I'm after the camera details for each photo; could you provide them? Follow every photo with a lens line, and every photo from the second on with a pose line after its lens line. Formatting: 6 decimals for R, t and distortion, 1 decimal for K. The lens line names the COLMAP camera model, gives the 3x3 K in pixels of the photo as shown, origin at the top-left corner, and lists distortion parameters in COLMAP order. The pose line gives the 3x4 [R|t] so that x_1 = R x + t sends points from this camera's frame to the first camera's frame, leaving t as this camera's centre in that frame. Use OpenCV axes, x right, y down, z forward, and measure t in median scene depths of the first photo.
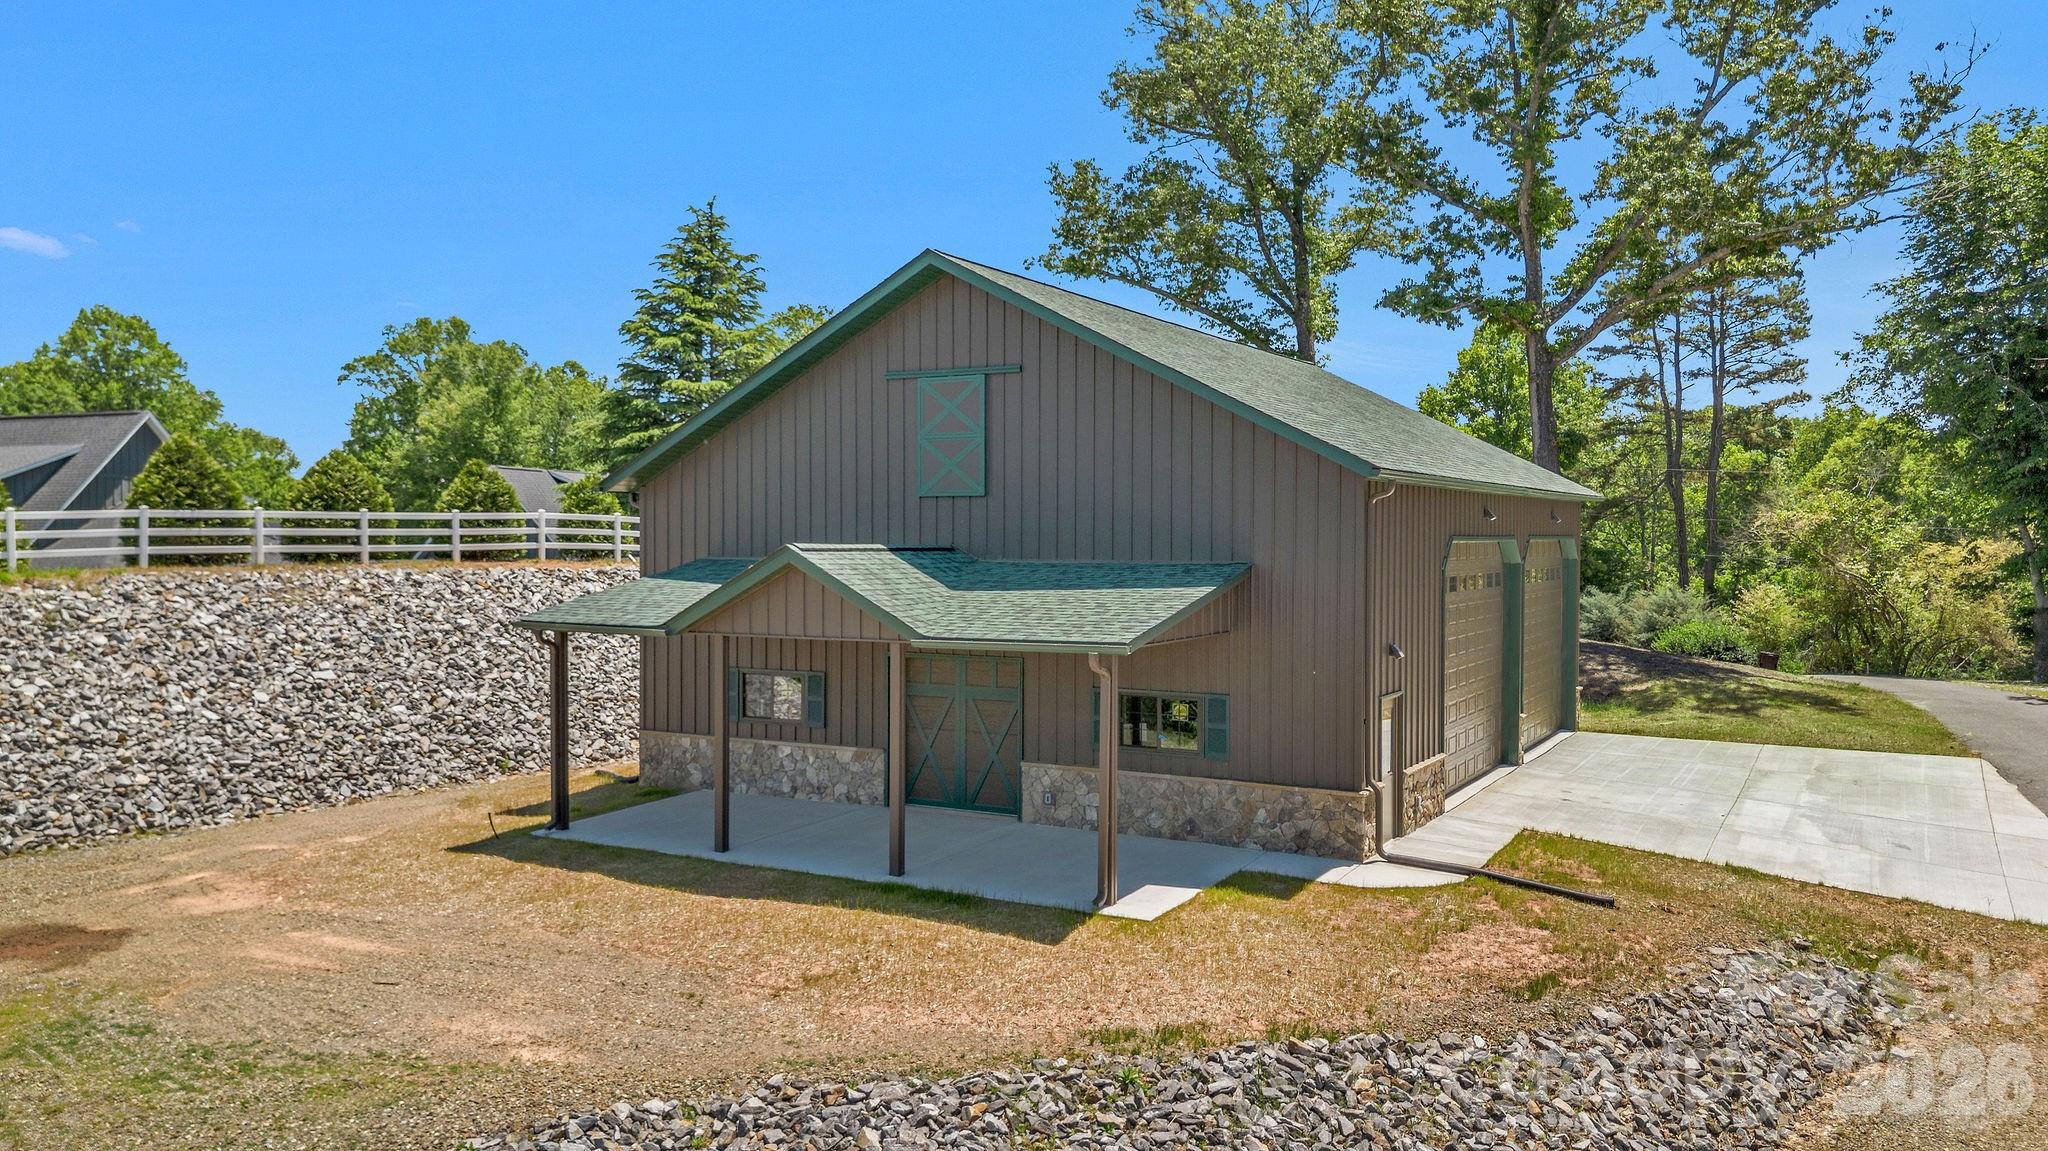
lens RADIAL K [[1521.1, 0, 1024.0], [0, 1521.1, 575.5], [0, 0, 1]] dist [-0.000241, 0.000221]
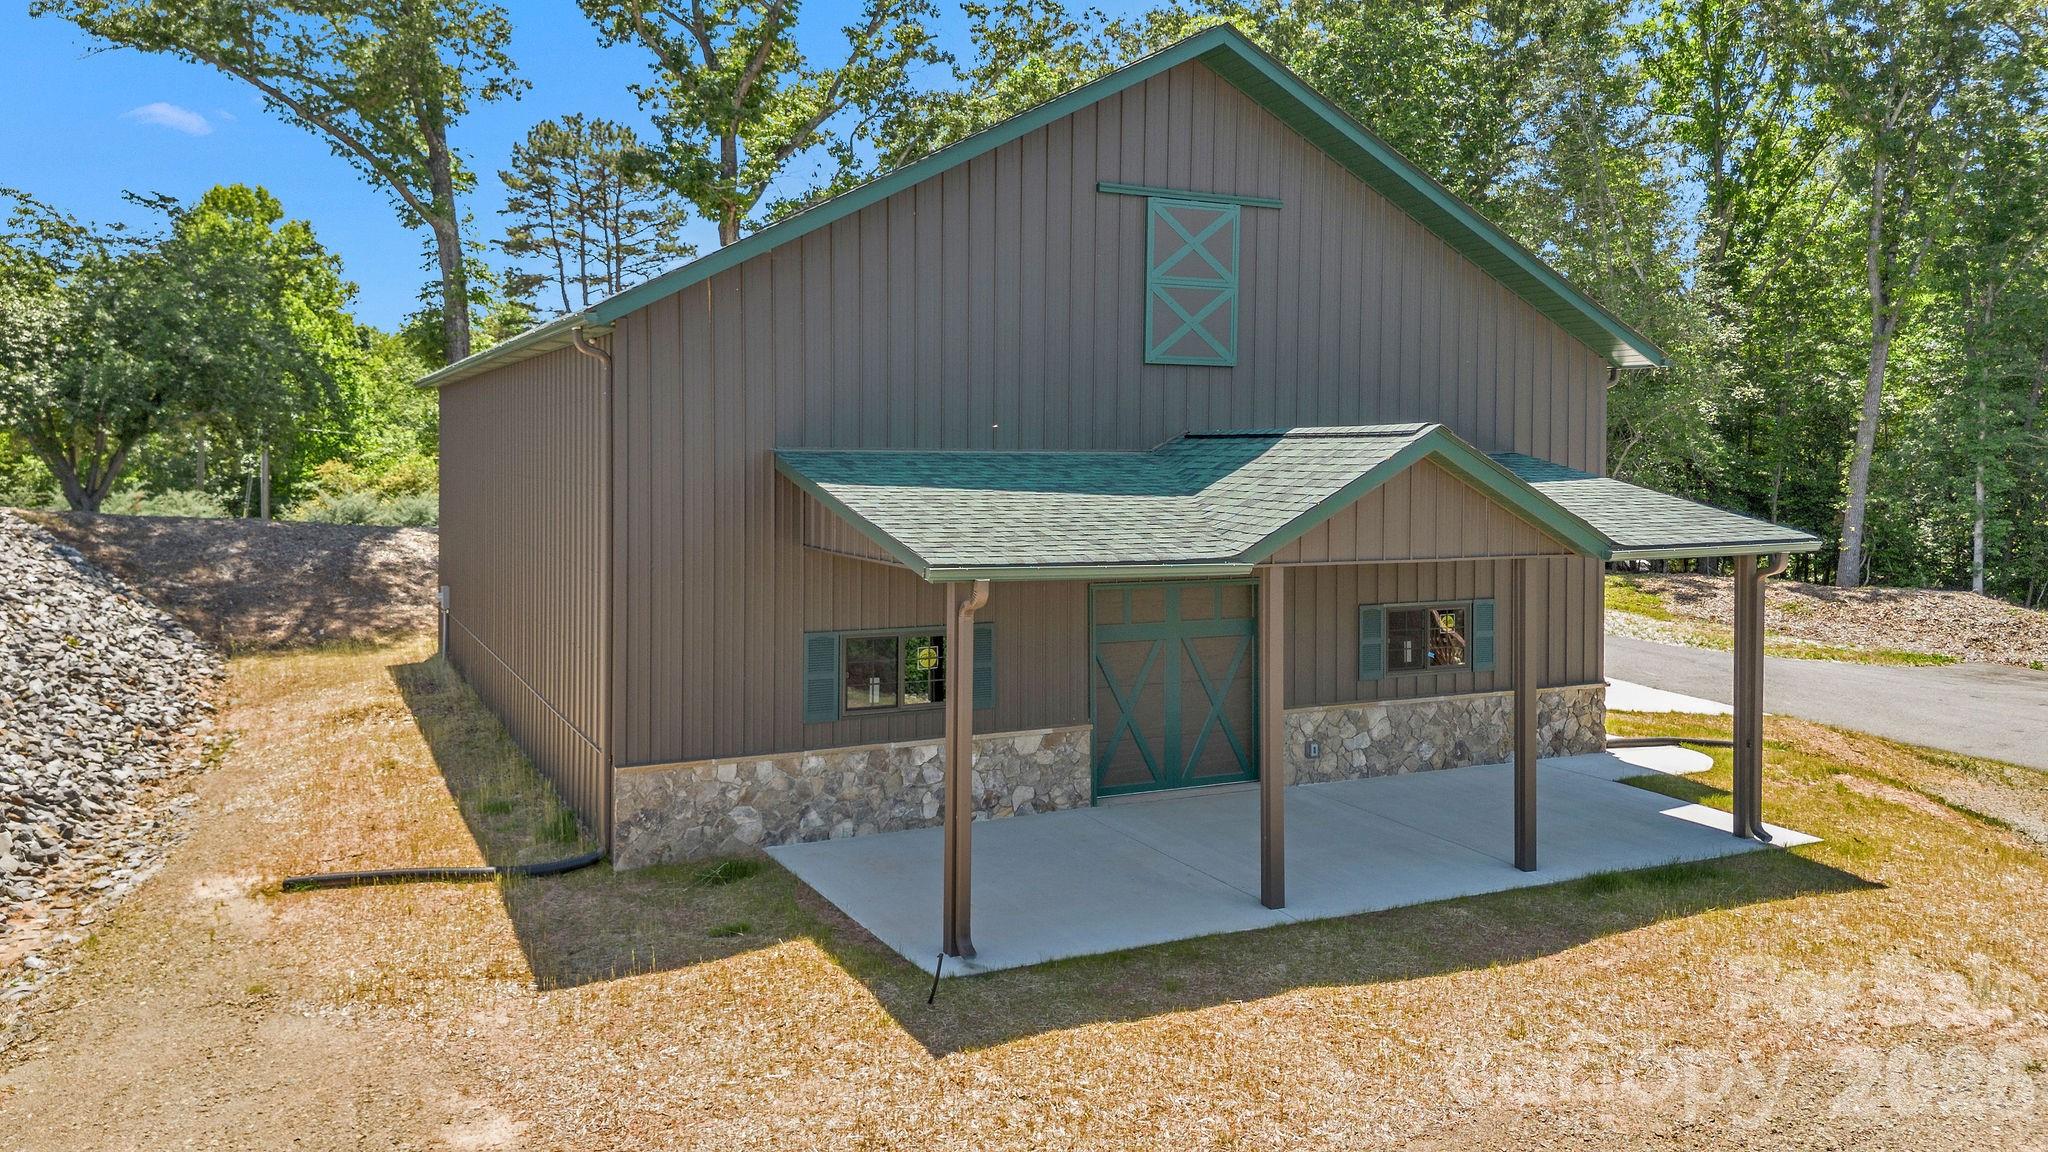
lens RADIAL K [[1477.5, 0, 1023.8], [0, 1477.5, 498.1], [0, 0, 1]] dist [0.007066, 0.000080]
pose [[0.569630, -0.022001, 0.821607, -0.656354], [0.017522, 0.999740, 0.014623, 0.000571], [-0.821714, 0.006066, 0.569867, 0.633886]]
